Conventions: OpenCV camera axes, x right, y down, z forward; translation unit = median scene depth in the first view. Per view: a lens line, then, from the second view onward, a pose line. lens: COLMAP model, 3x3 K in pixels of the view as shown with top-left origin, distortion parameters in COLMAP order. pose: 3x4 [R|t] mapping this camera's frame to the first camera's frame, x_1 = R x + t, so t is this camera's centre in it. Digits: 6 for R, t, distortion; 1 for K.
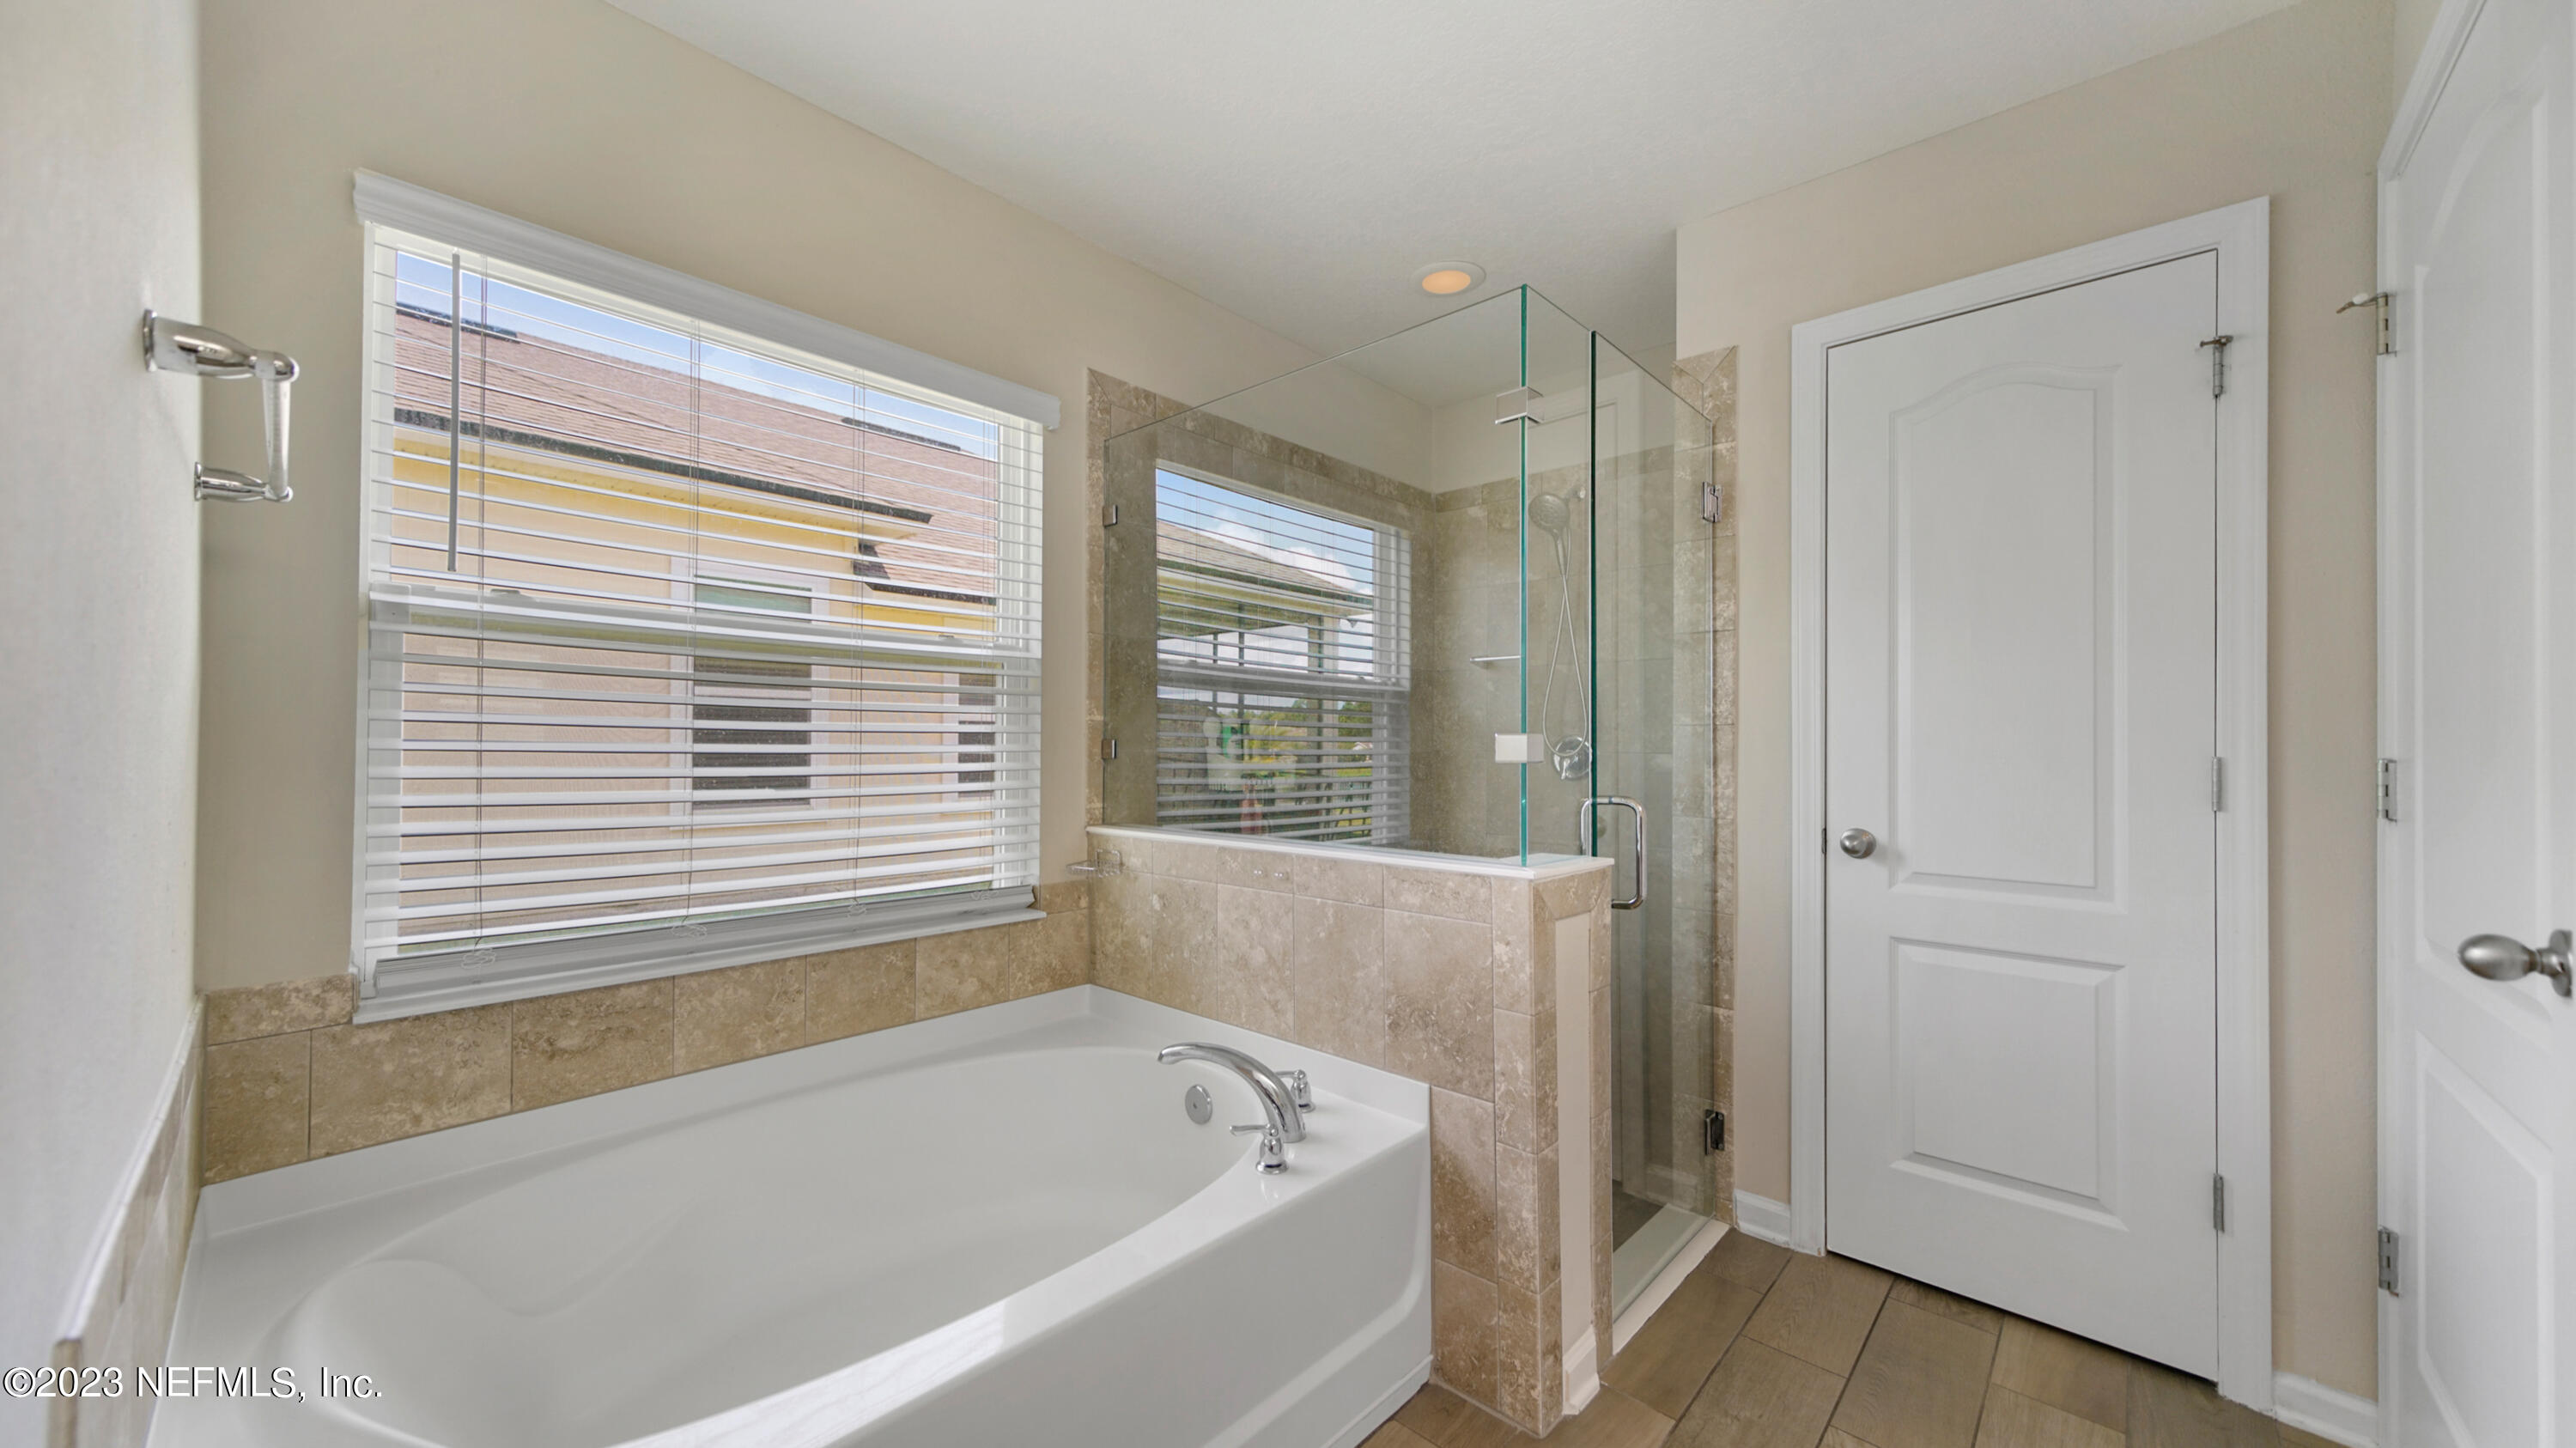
lens RADIAL K [[913.5, 0, 1265.8], [0, 913.5, 735.0], [0, 0, 1]] dist [-0.003264, -0.000174]
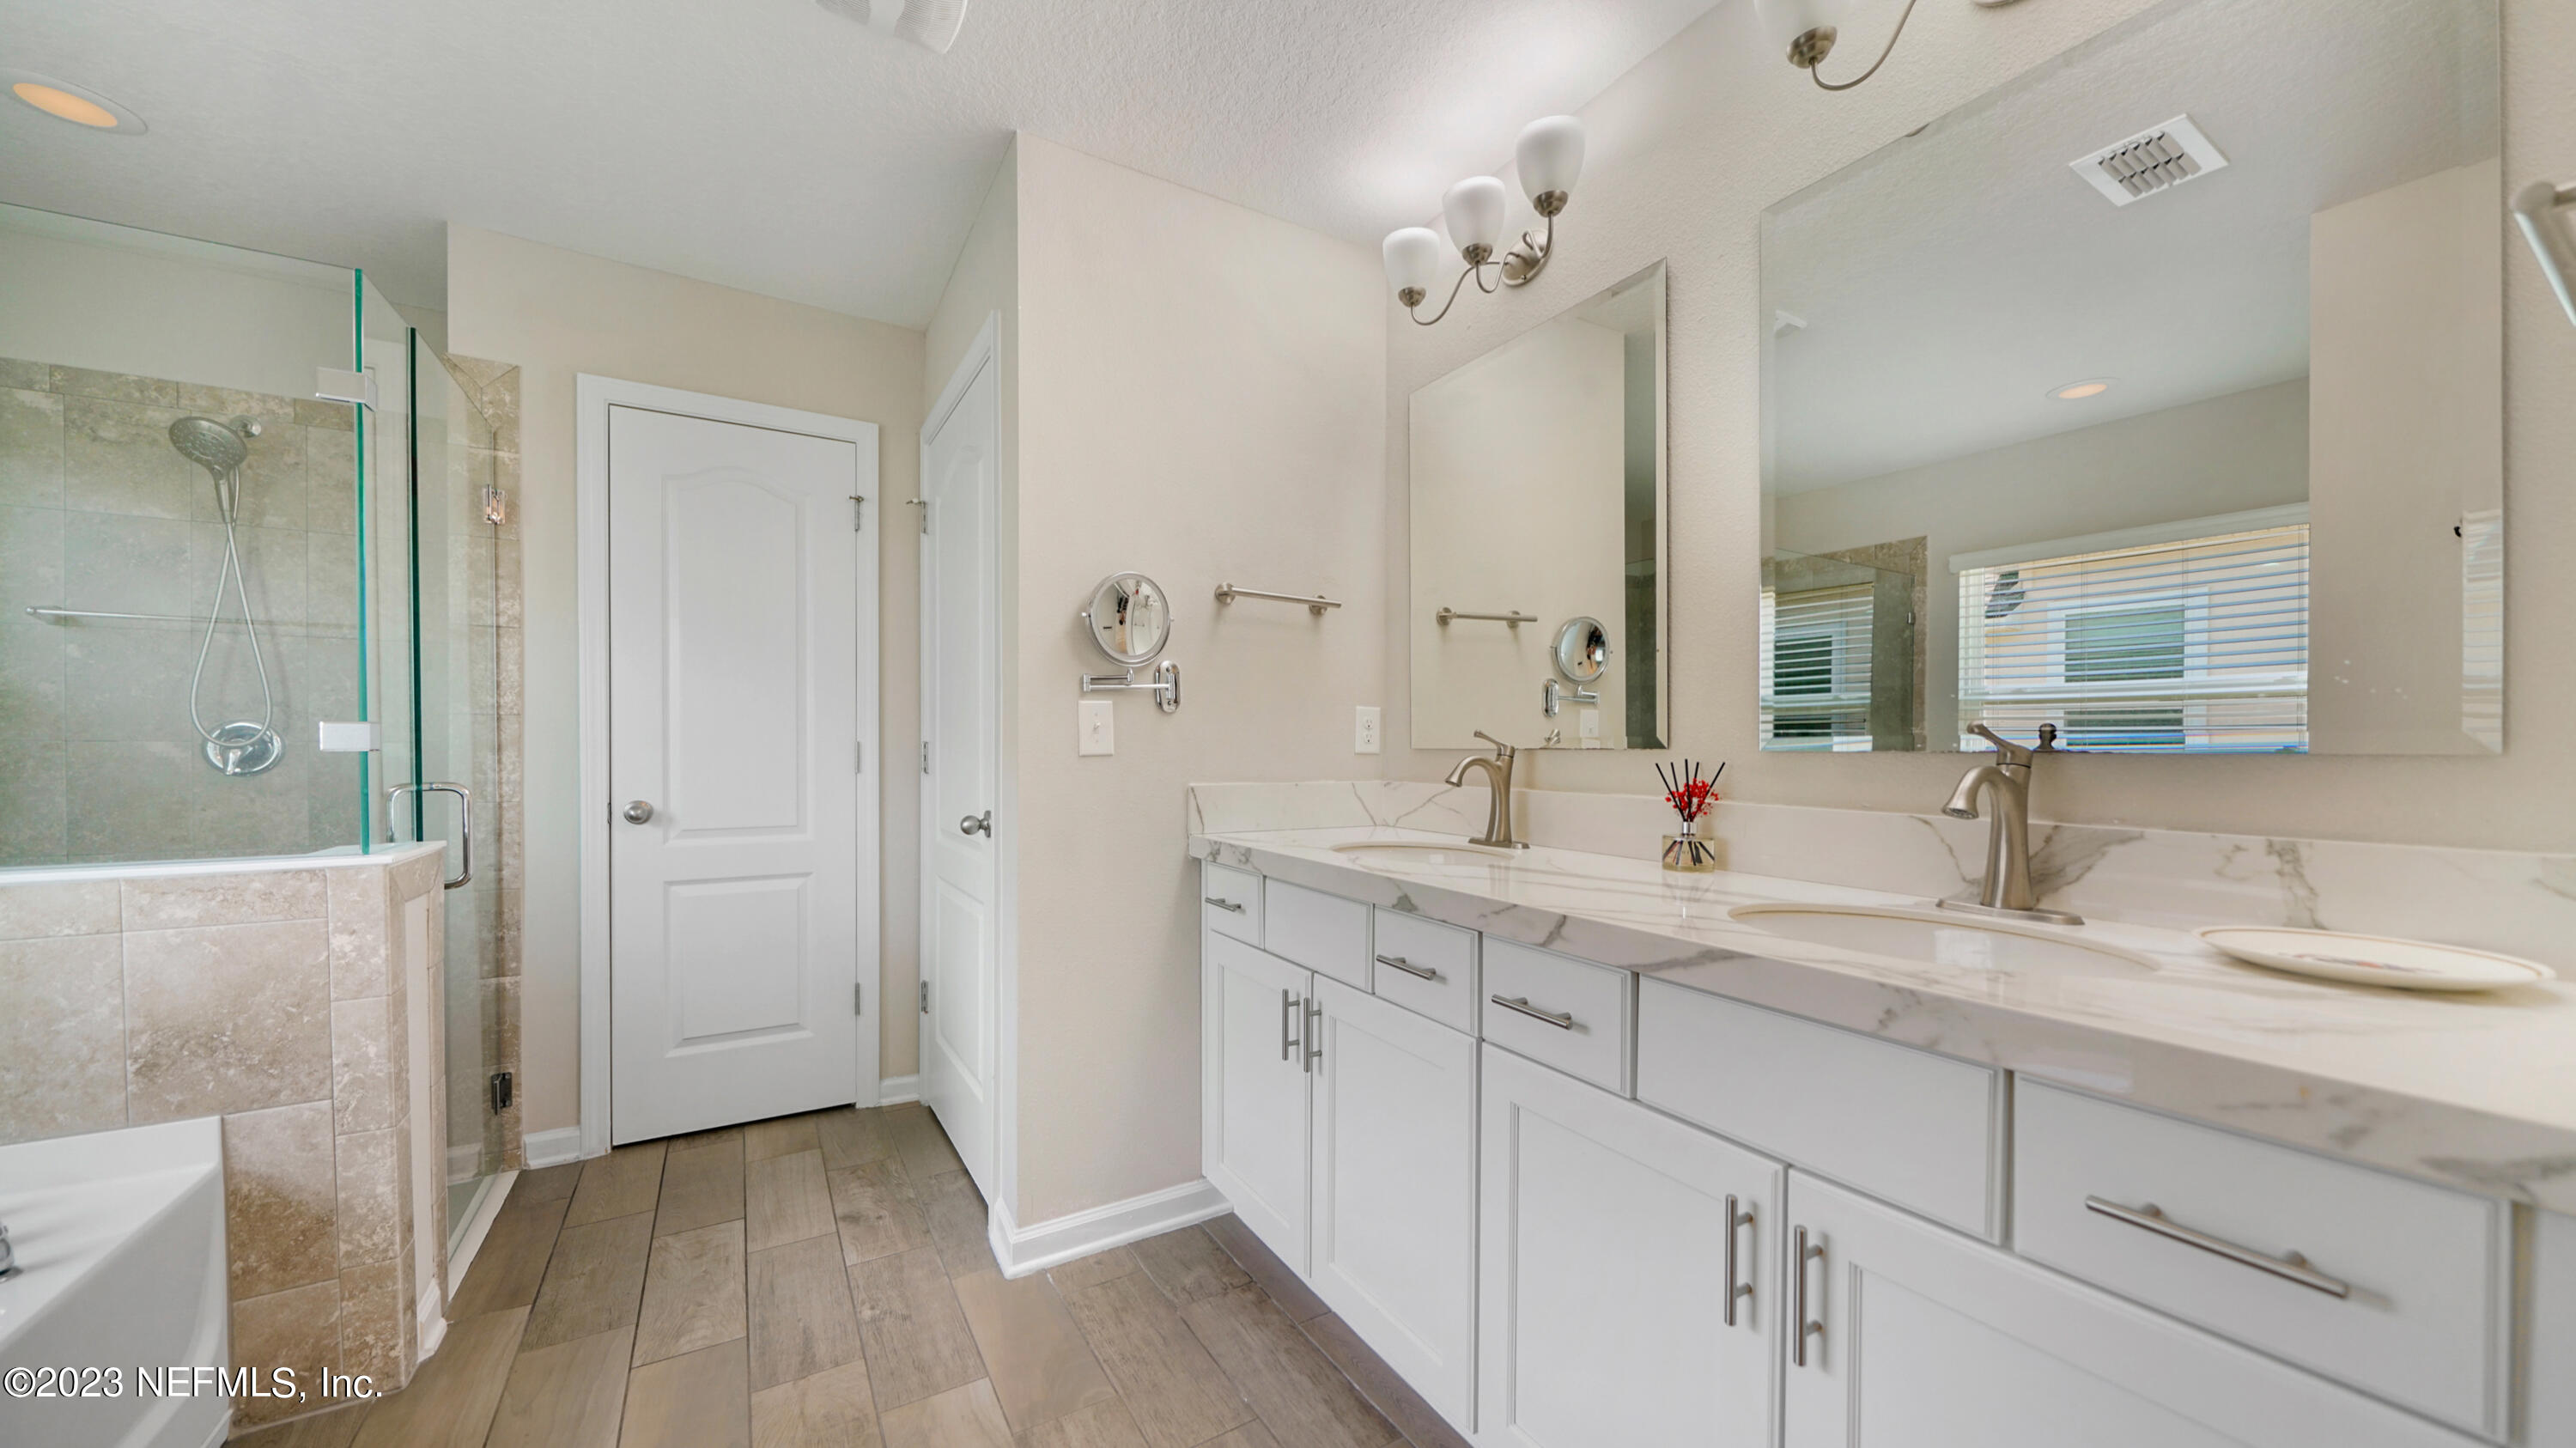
lens RADIAL K [[913.5, 0, 1281.0], [0, 913.5, 754.9], [0, 0, 1]] dist [-0.003264, -0.000174]
pose [[0.267903, -0.020342, 0.963231, -0.294517], [-0.014276, 0.999584, 0.025080, -0.004180], [-0.963340, -0.020470, 0.267501, -0.171730]]
